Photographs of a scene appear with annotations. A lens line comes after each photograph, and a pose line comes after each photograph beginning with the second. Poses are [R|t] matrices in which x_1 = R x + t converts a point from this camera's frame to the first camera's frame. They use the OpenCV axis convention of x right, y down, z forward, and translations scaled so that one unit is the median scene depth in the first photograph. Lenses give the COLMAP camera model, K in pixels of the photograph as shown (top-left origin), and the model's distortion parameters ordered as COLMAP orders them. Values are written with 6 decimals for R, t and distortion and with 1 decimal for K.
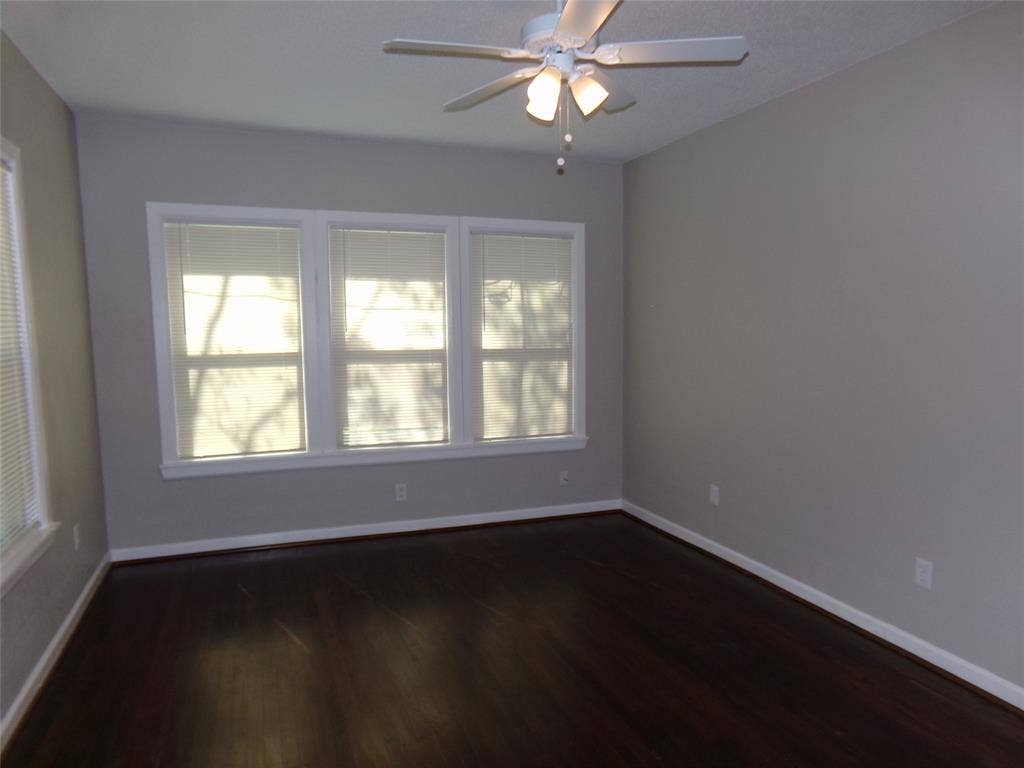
lens RADIAL K [[724.7, 0, 508.4], [0, 724.7, 385.8], [0, 0, 1]] dist [0.001353, 0.007038]
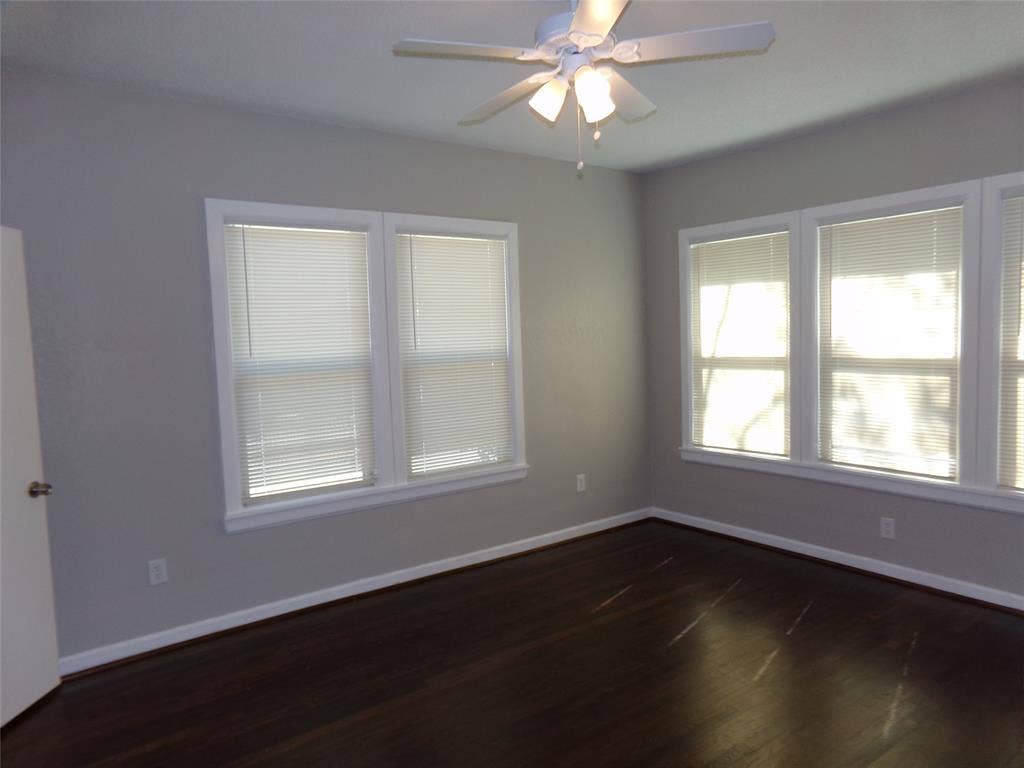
lens RADIAL K [[724.7, 0, 506.6], [0, 724.7, 389.0], [0, 0, 1]] dist [0.001353, 0.007038]
pose [[0.285518, 0.071868, -0.955675, 0.531132], [-0.066405, 0.996271, 0.055081, -0.031115], [0.956070, 0.047735, 0.289226, 0.342929]]
